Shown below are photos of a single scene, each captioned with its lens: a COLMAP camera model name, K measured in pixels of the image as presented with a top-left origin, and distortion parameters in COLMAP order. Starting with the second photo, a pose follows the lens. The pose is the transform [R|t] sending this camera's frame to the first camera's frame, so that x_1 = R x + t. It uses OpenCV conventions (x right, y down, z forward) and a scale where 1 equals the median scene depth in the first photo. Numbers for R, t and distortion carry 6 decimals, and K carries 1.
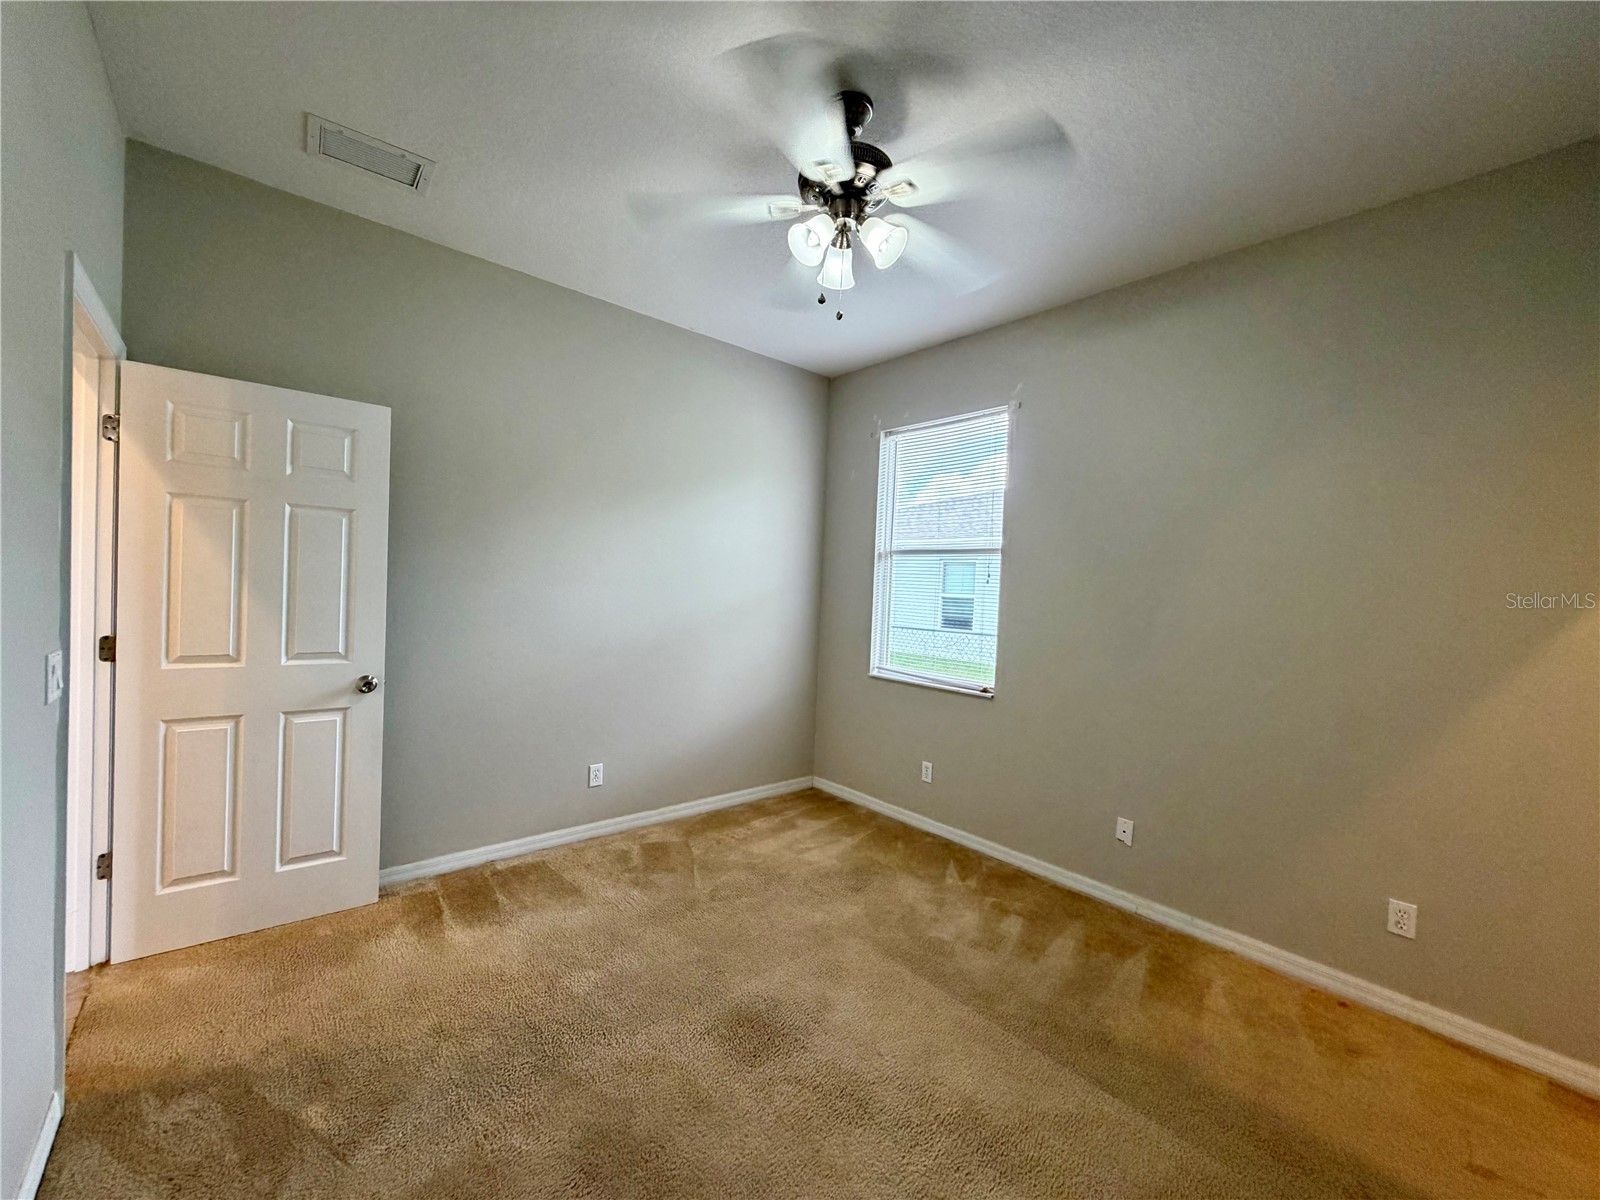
lens RADIAL K [[635.5, 0, 800.0], [0, 635.5, 600.0], [0, 0, 1]] dist [0.000301, 0.000056]
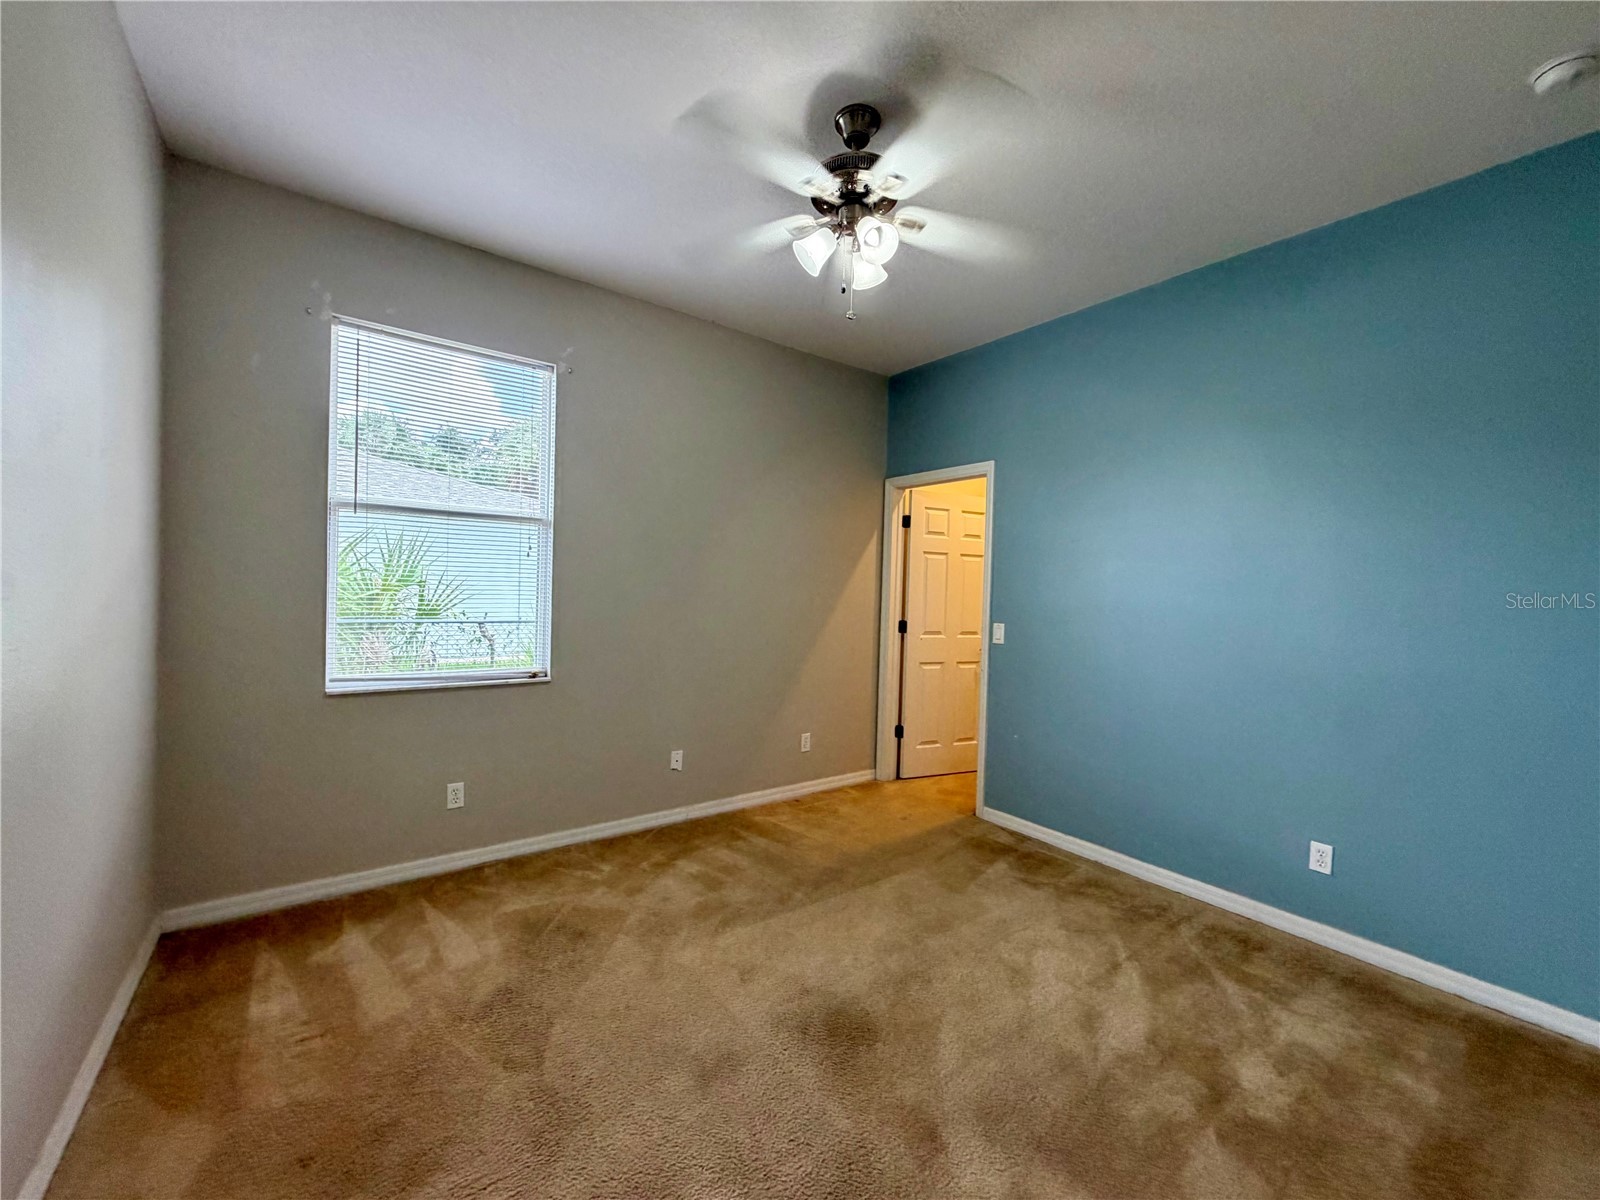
lens RADIAL K [[635.5, 0, 800.0], [0, 635.5, 600.0], [0, 0, 1]] dist [0.000301, 0.000056]
pose [[0.071643, -0.055440, 0.995888, -0.749526], [-0.005629, 0.998416, 0.055985, -0.022336], [-0.997414, -0.009616, 0.071218, 0.733409]]
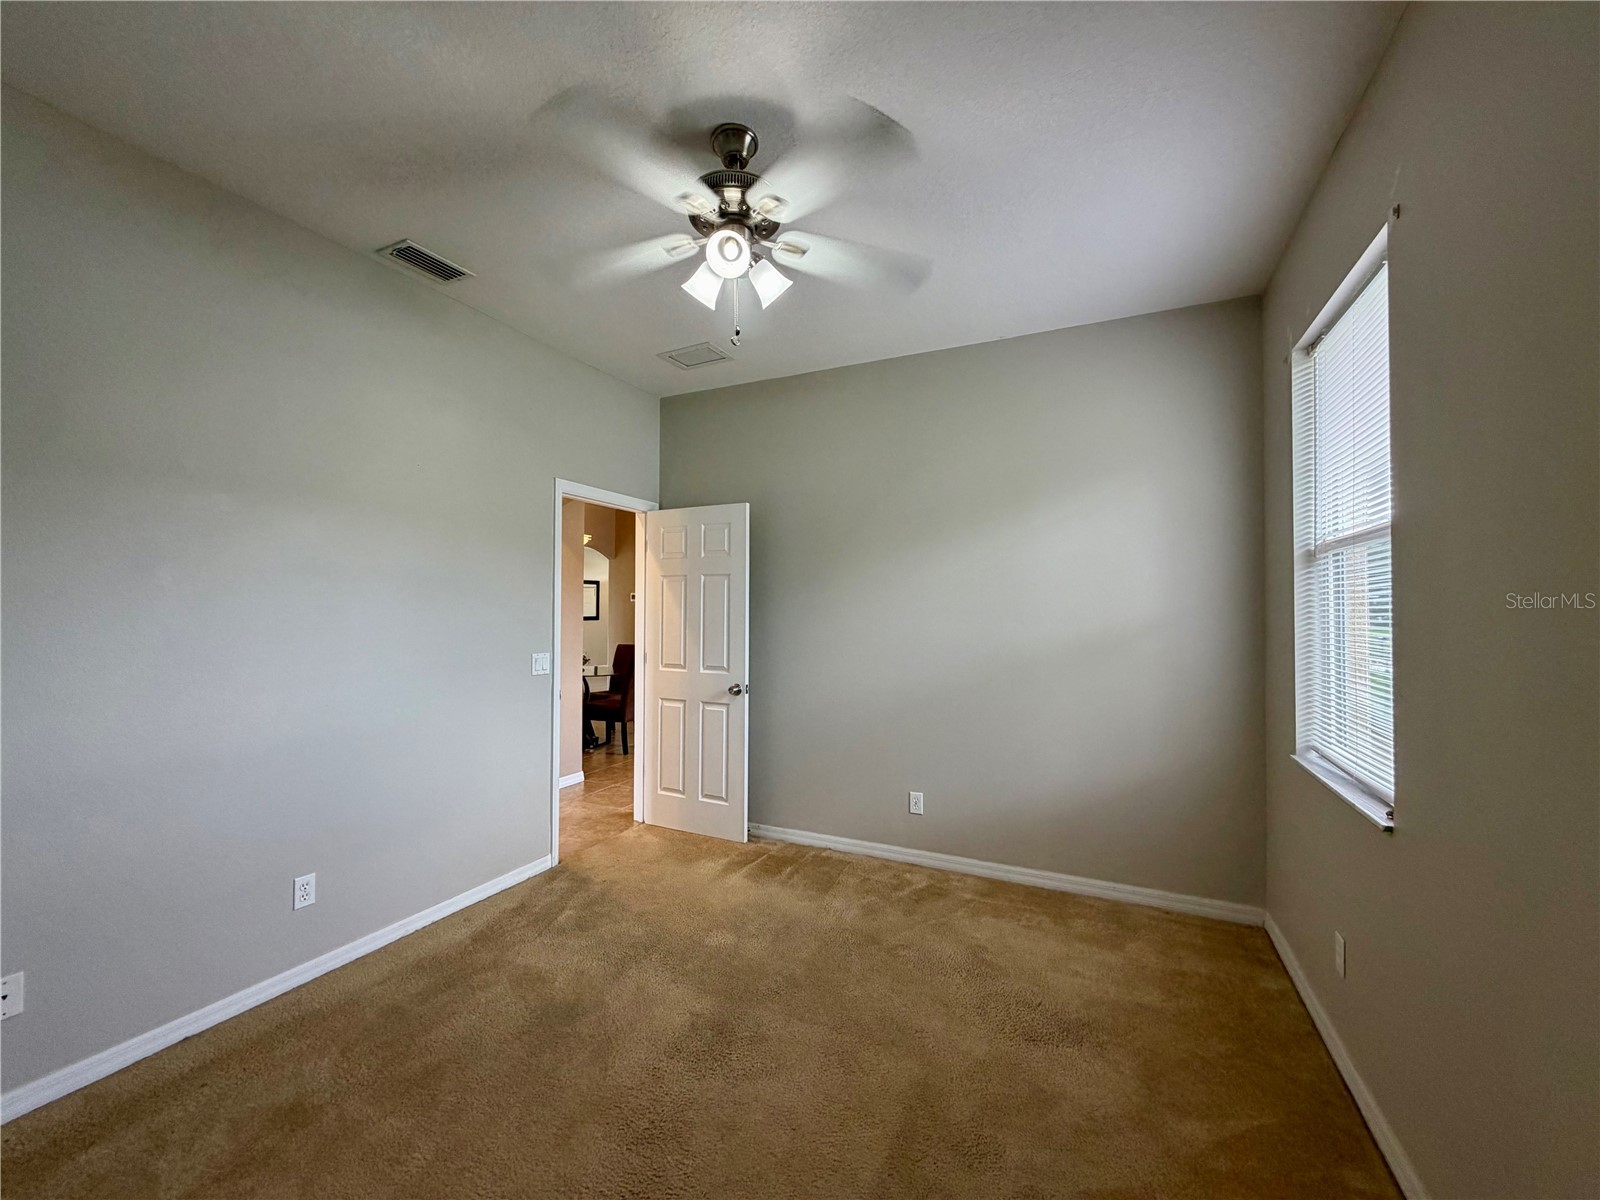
lens RADIAL K [[635.5, 0, 800.0], [0, 635.5, 600.0], [0, 0, 1]] dist [0.000301, 0.000056]
pose [[0.403477, -0.059868, -0.913029, 0.727410], [-0.007266, 0.997616, -0.068626, 0.023559], [0.914961, 0.034323, 0.402080, 0.513877]]
